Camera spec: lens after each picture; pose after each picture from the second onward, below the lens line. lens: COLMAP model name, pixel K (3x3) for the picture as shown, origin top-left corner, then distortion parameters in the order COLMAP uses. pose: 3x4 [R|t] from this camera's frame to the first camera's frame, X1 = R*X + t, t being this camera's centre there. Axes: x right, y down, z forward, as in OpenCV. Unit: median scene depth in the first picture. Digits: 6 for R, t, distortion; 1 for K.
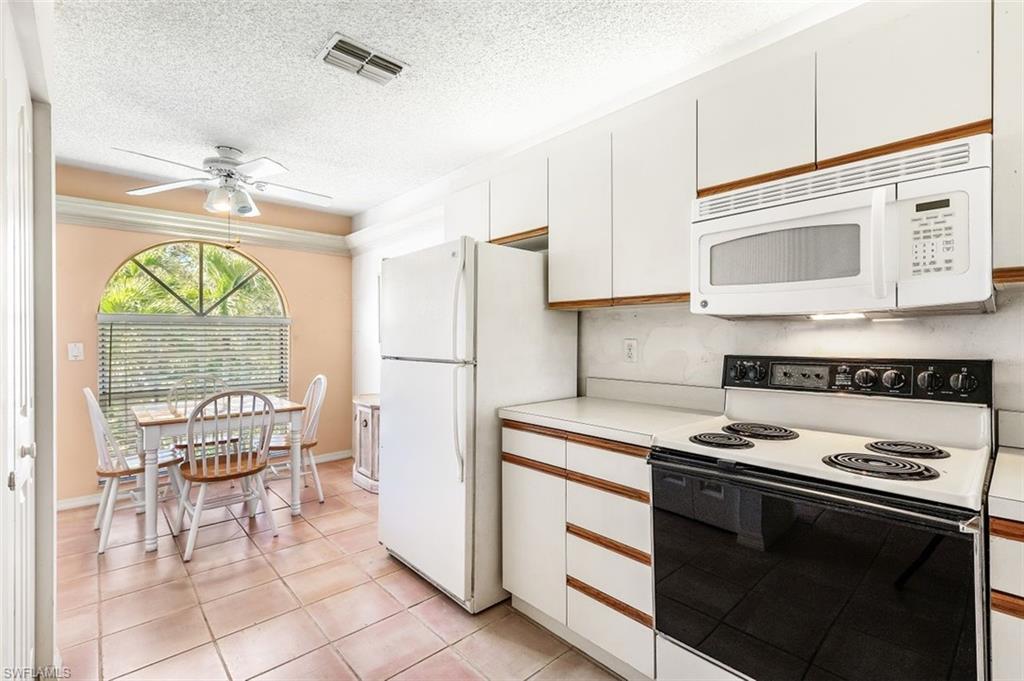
lens RADIAL K [[466.1, 0, 514.9], [0, 466.1, 338.3], [0, 0, 1]] dist [0.010306, -0.000124]
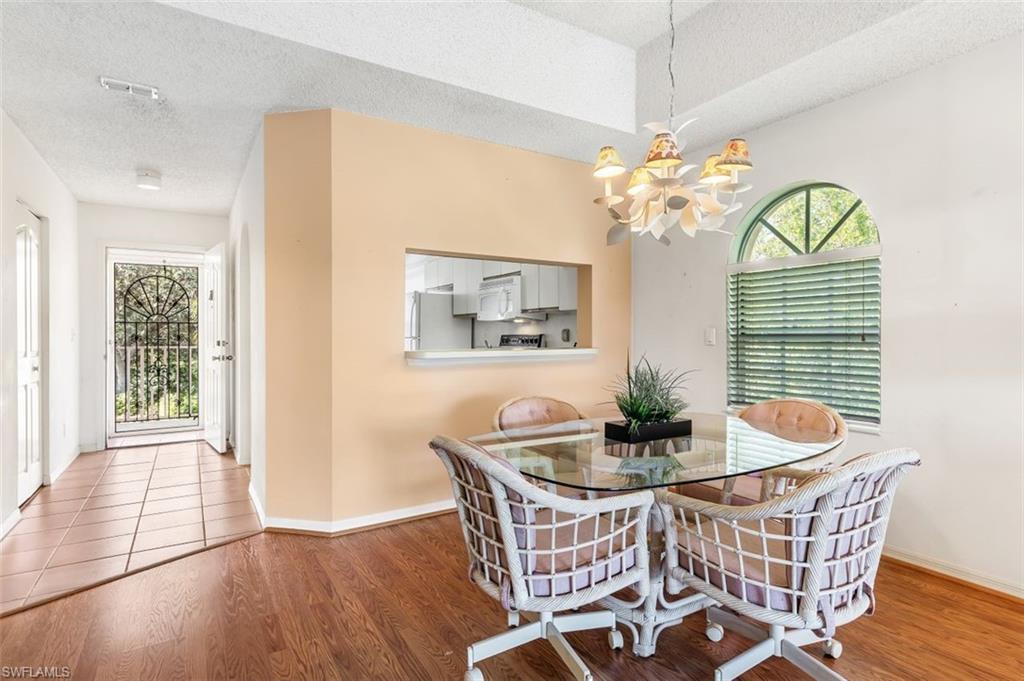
lens RADIAL K [[523.6, 0, 522.1], [0, 523.6, 335.7], [0, 0, 1]] dist [0.004083, -0.000848]
pose [[0.985393, 0.001135, -0.170290, 0.846961], [-0.001182, 0.999999, -0.000171, 0.032132], [0.170290, 0.000370, 0.985394, -1.556339]]
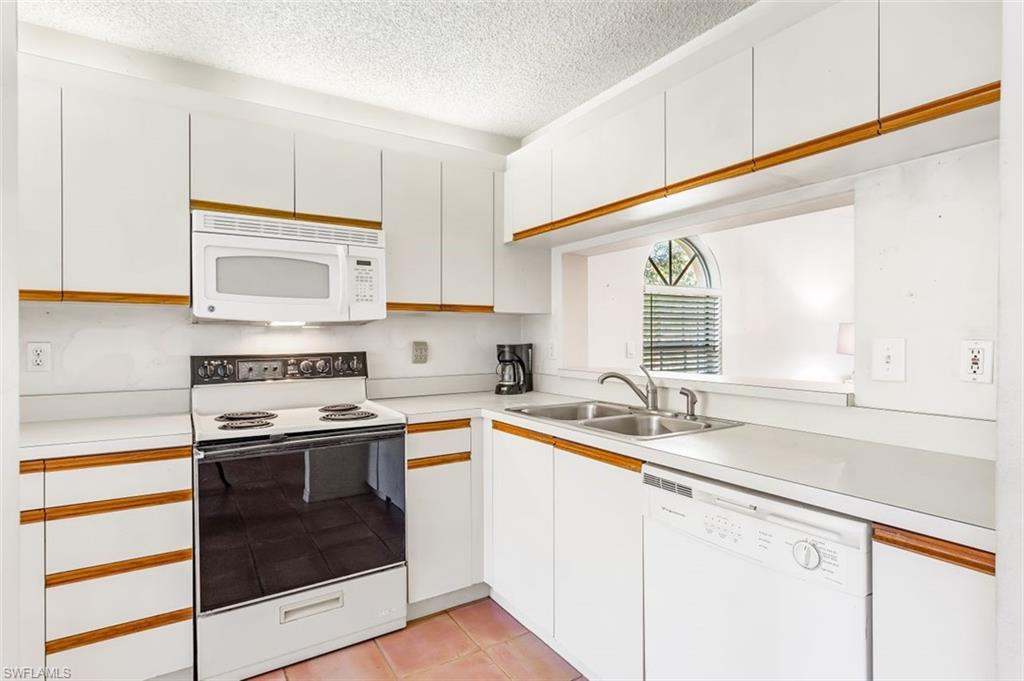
lens RADIAL K [[523.6, 0, 521.3], [0, 523.6, 350.2], [0, 0, 1]] dist [0.004083, -0.000848]
pose [[0.172114, -0.022531, 0.984819, -0.470725], [0.006064, 0.999744, 0.021812, 0.000928], [-0.985058, 0.002218, 0.172206, 0.045798]]
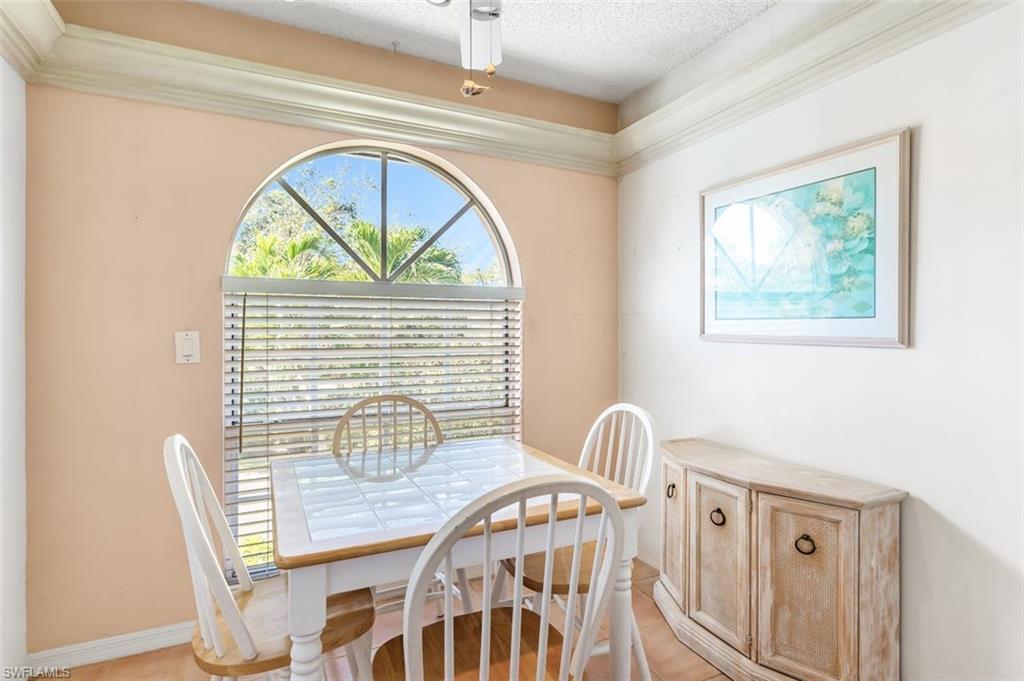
lens RADIAL K [[523.6, 0, 511.4], [0, 523.6, 336.3], [0, 0, 1]] dist [0.004083, -0.000848]
pose [[0.958660, 0.001444, -0.284550, -0.560977], [-0.001818, 0.999998, -0.001049, 0.021202], [0.284548, 0.001523, 0.958661, 0.725674]]
